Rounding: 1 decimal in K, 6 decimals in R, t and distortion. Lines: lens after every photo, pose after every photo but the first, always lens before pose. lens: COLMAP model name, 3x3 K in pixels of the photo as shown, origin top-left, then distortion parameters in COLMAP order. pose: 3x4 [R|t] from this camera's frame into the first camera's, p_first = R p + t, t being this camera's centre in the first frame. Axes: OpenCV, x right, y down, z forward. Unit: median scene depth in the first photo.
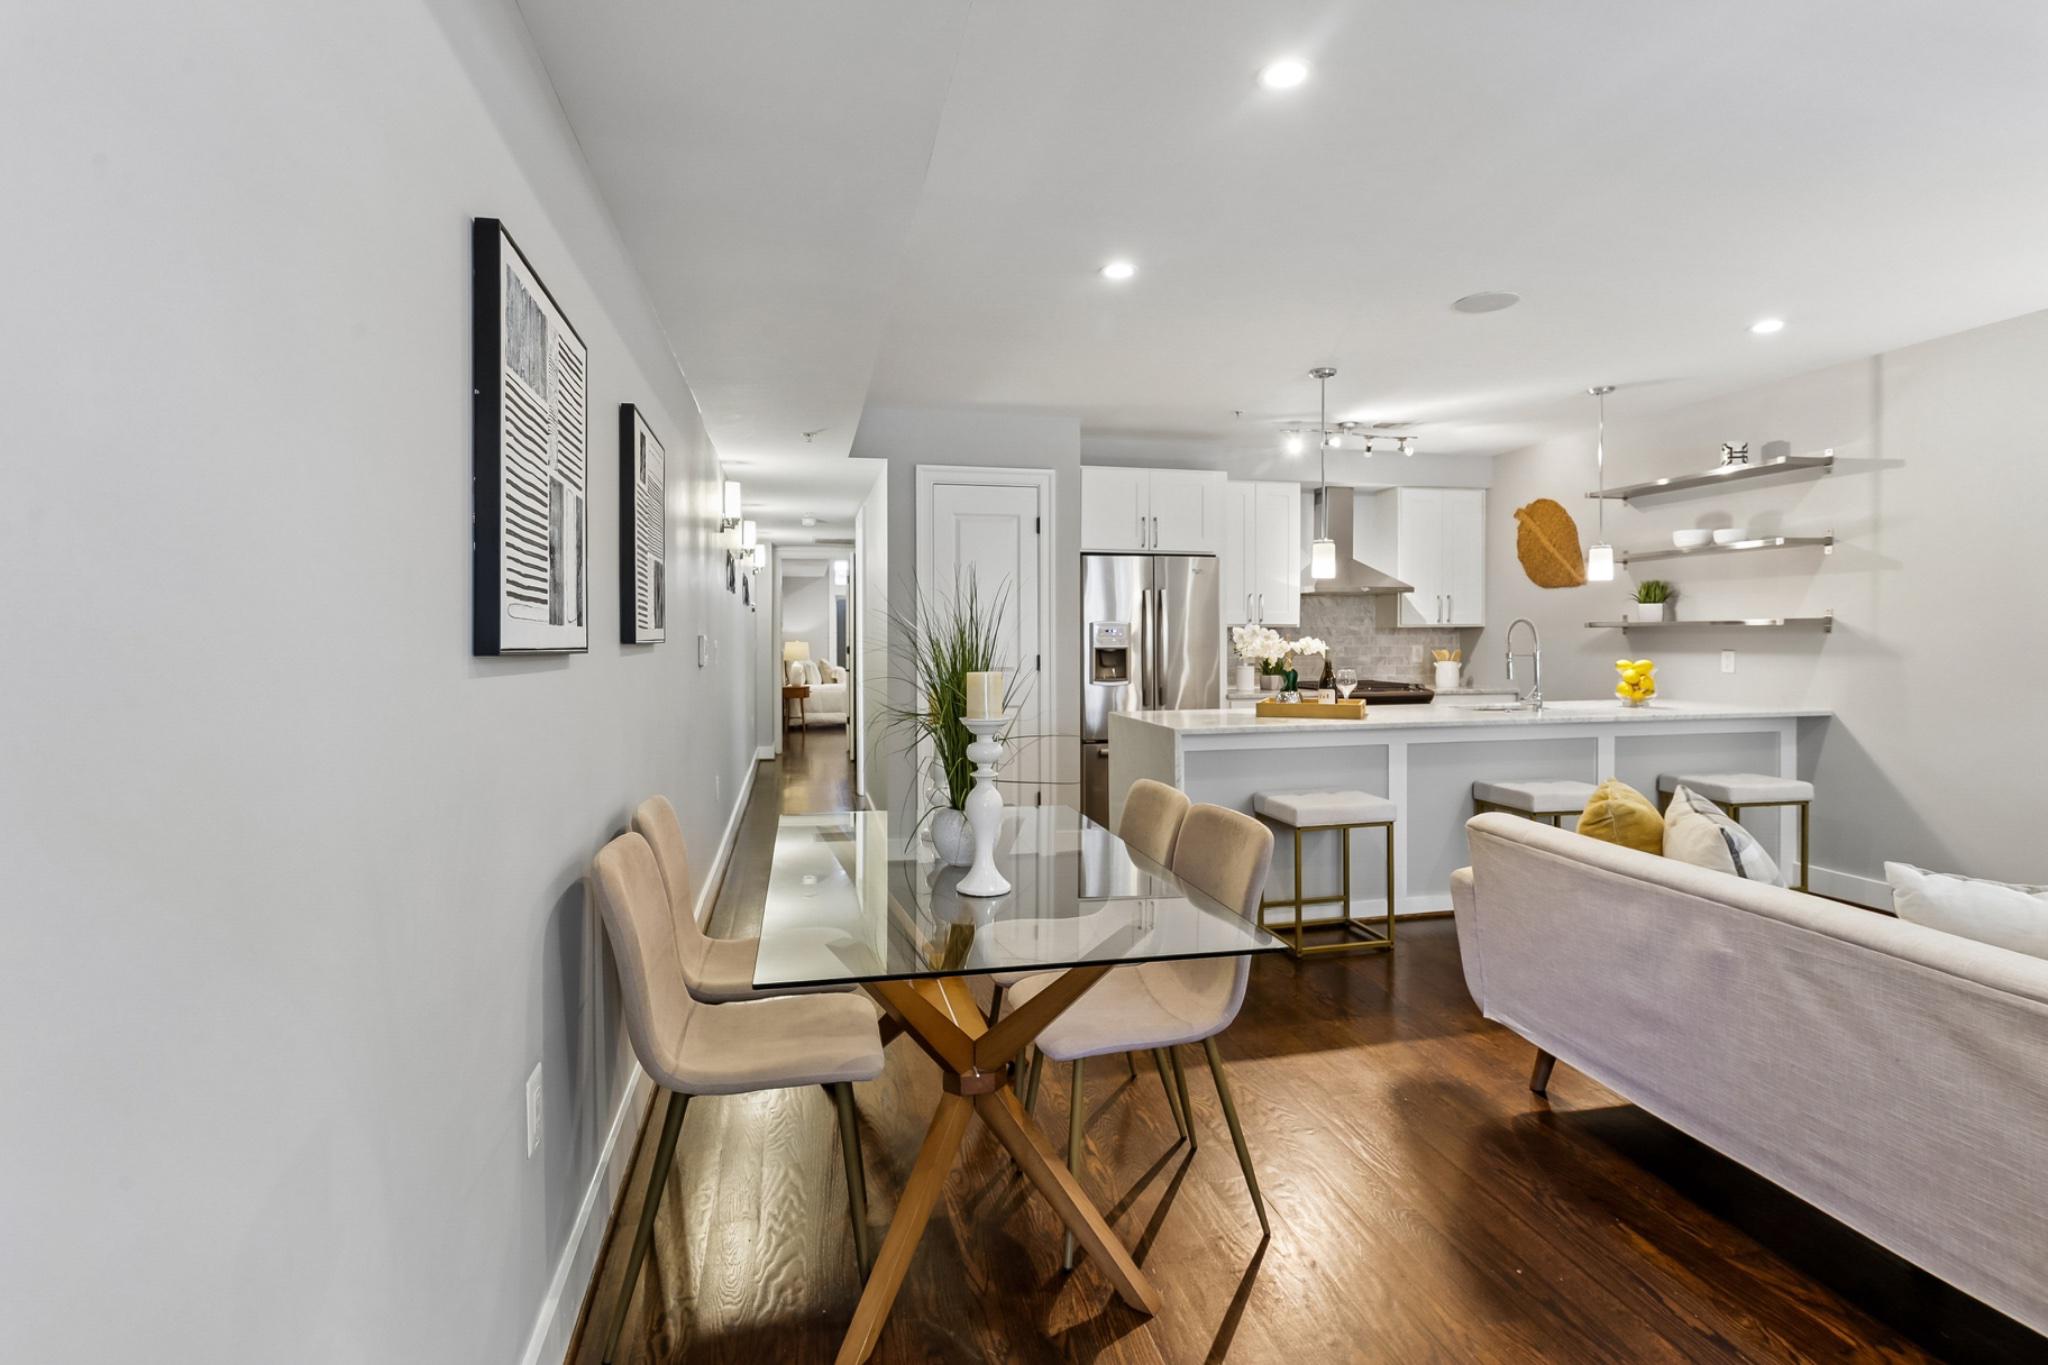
lens RADIAL K [[1000.0, 0, 1025.5], [0, 1000.0, 646.7], [0, 0, 1]] dist [-0.000370, 0.006747]
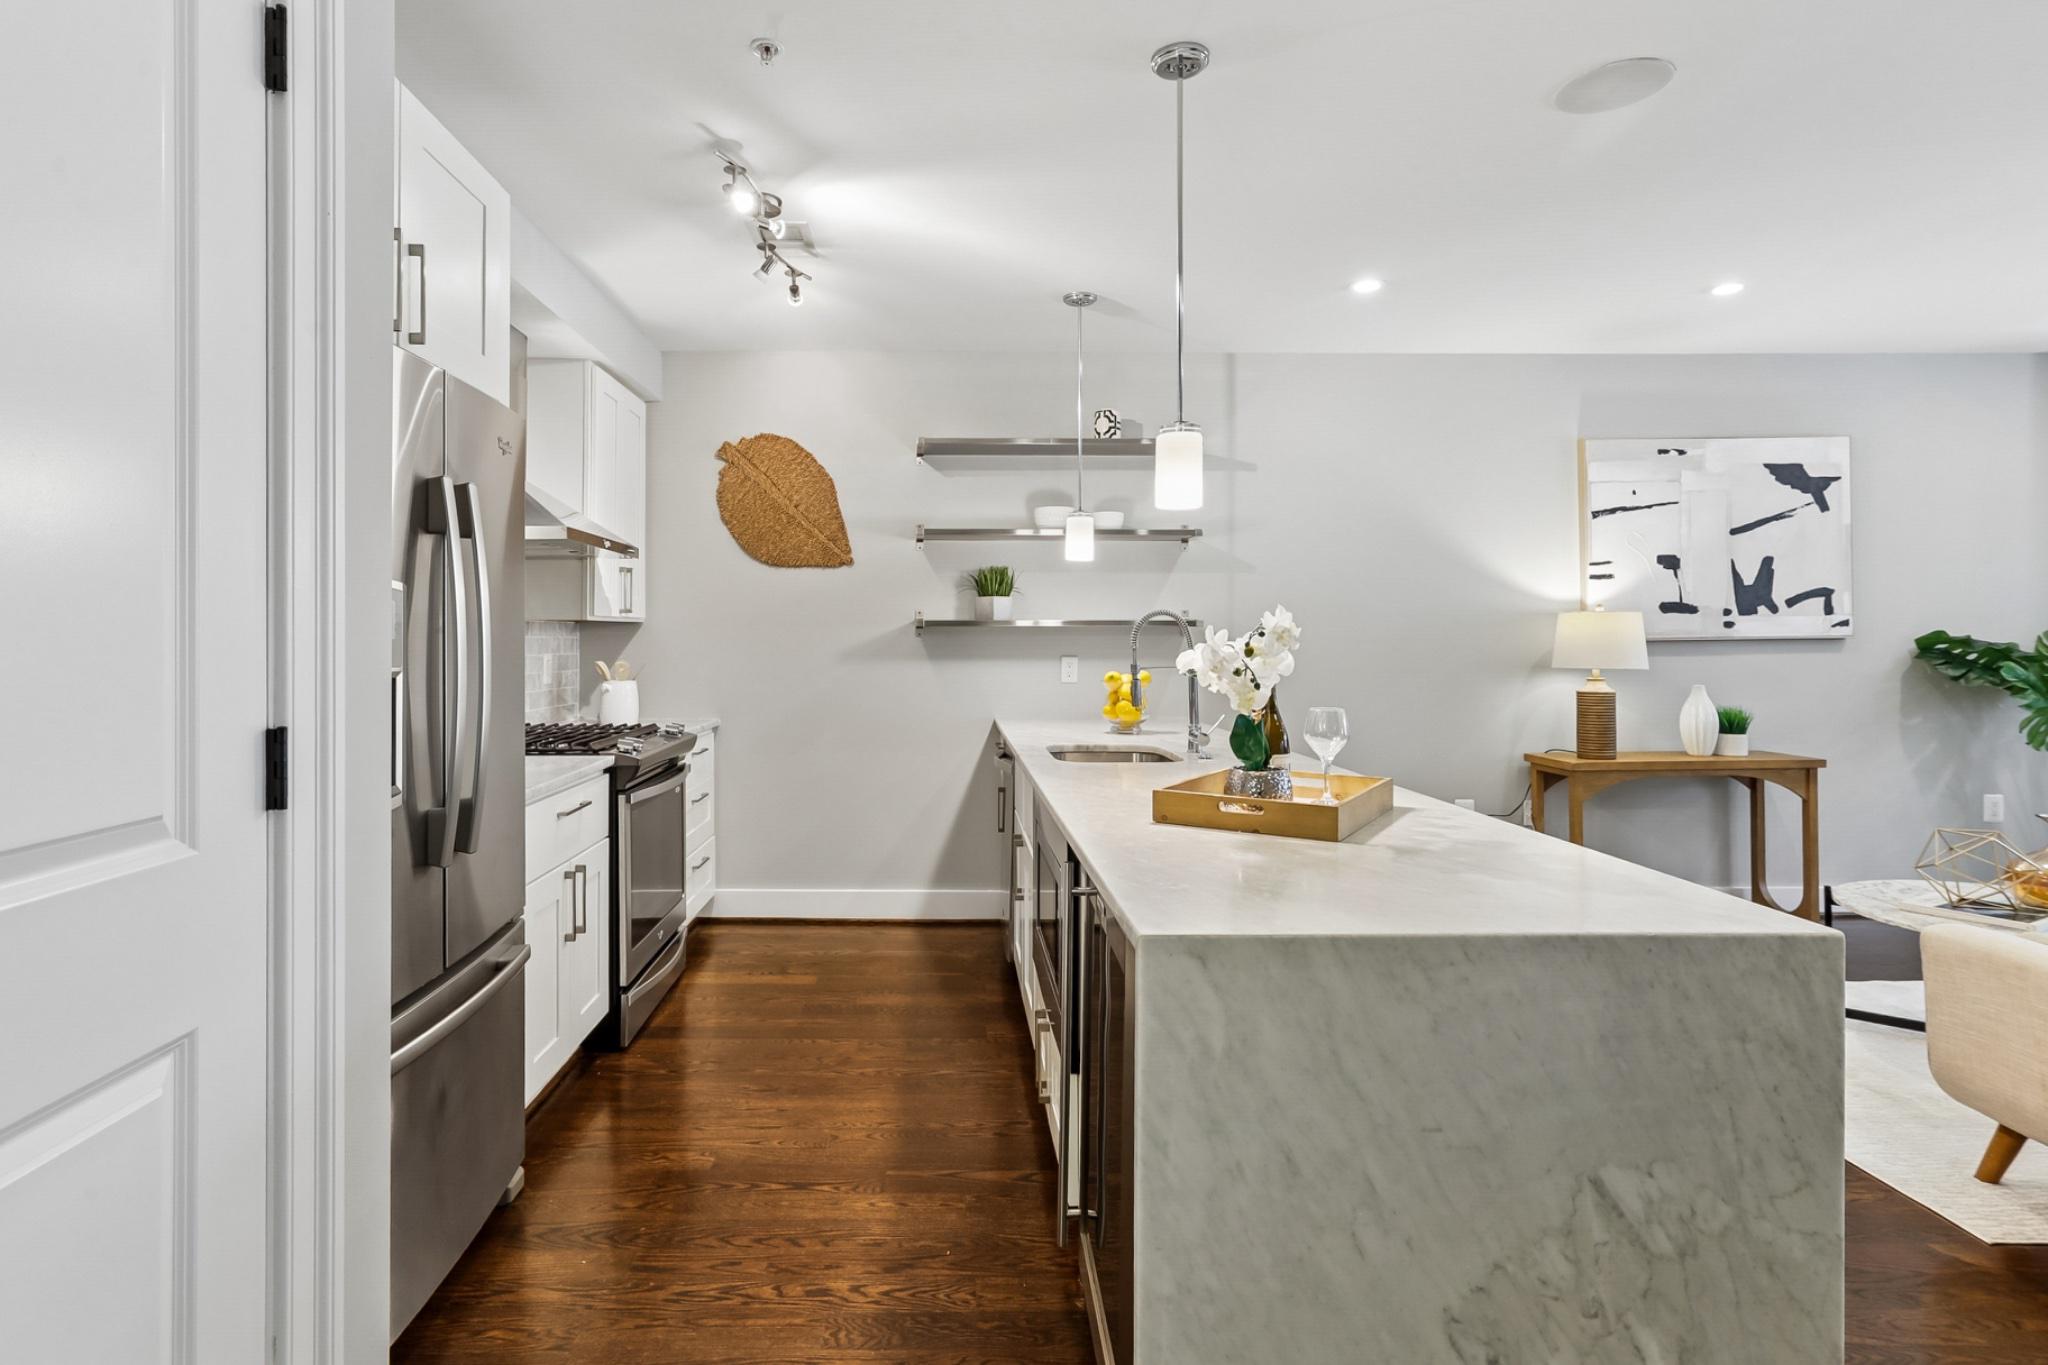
lens RADIAL K [[1000.0, 0, 985.5], [0, 1000.0, 640.1], [0, 0, 1]] dist [-0.000370, 0.006747]
pose [[0.206142, 0.001611, 0.978521, -0.169001], [0.008176, 0.999961, -0.003369, -0.008310], [-0.978488, 0.008695, 0.206120, 1.050454]]
